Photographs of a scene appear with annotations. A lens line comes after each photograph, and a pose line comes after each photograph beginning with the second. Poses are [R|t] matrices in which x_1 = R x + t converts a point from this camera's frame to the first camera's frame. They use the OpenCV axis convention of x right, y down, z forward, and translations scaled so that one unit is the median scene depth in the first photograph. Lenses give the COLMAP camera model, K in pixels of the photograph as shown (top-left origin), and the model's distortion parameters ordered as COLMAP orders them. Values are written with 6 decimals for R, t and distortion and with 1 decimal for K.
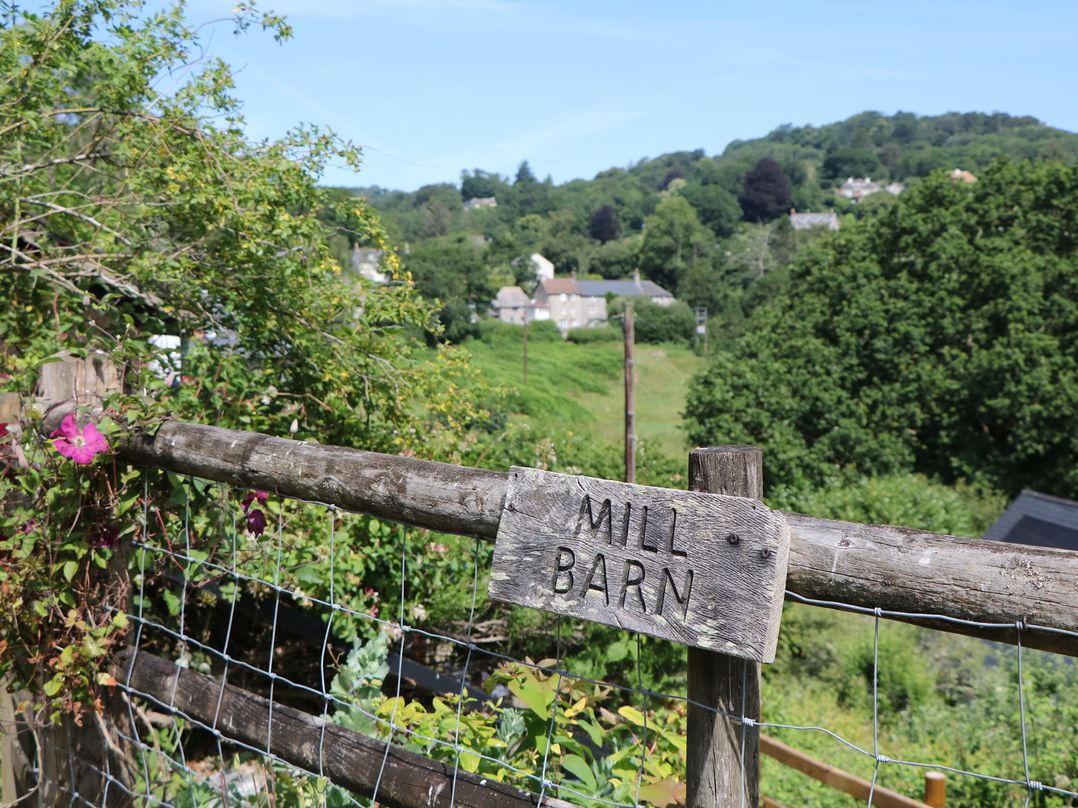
lens RADIAL K [[1292.5, 0, 539.7], [0, 1292.5, 402.6], [0, 0, 1]] dist [-0.025954, 0.000000]
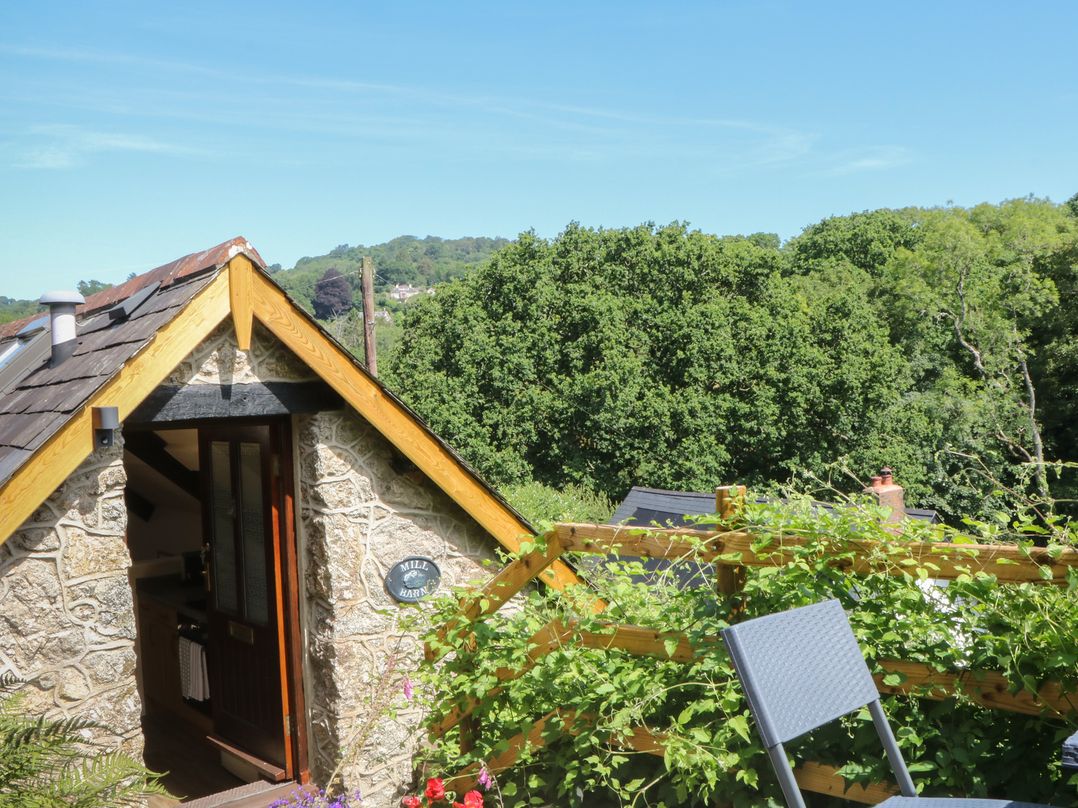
lens RADIAL K [[1018.7, 0, 538.4], [0, 1018.7, 433.8], [0, 0, 1]] dist [-0.155742, 0.000000]
pose [[0.929652, -0.046767, 0.365459, -0.031386], [0.058148, 0.998104, -0.020192, 0.025139], [-0.363821, 0.040022, 0.930609, 0.120375]]
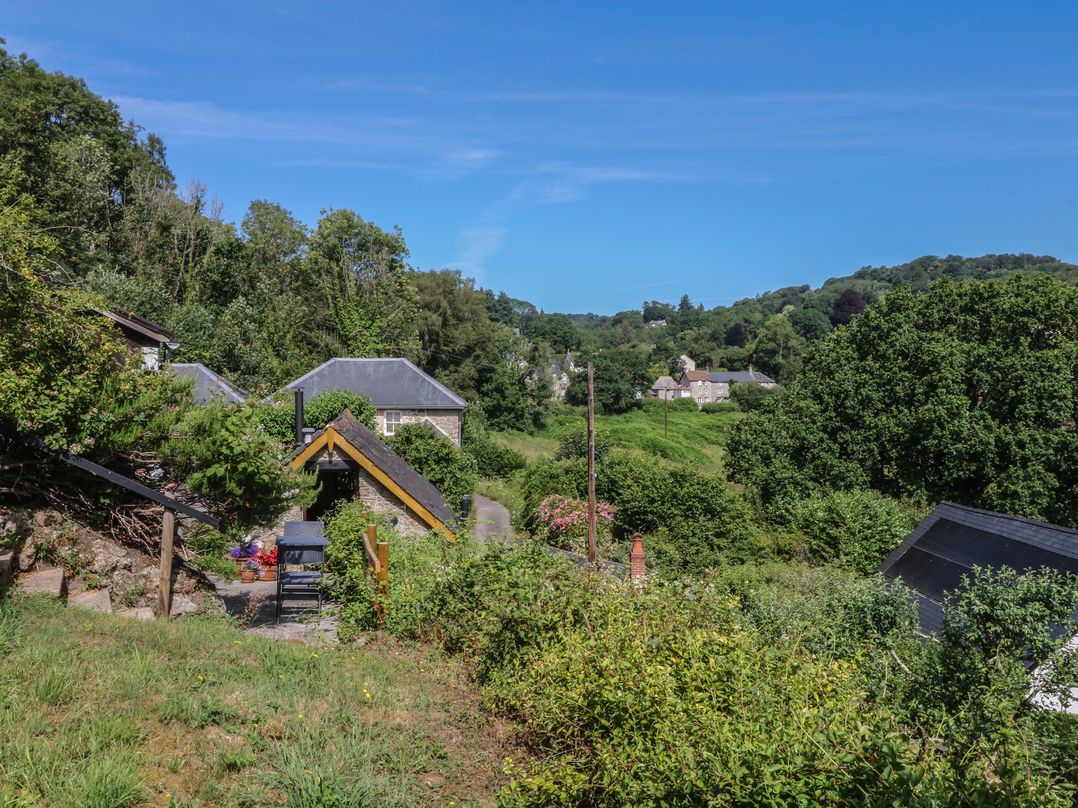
lens RADIAL K [[843.6, 0, 540.4], [0, 843.6, 408.2], [0, 0, 1]] dist [0.002579, -0.002104]
pose [[0.982374, 0.004211, -0.186876, 0.079890], [-0.014399, 0.998480, -0.053193, 0.015148], [0.186368, 0.054946, 0.980942, -0.024258]]
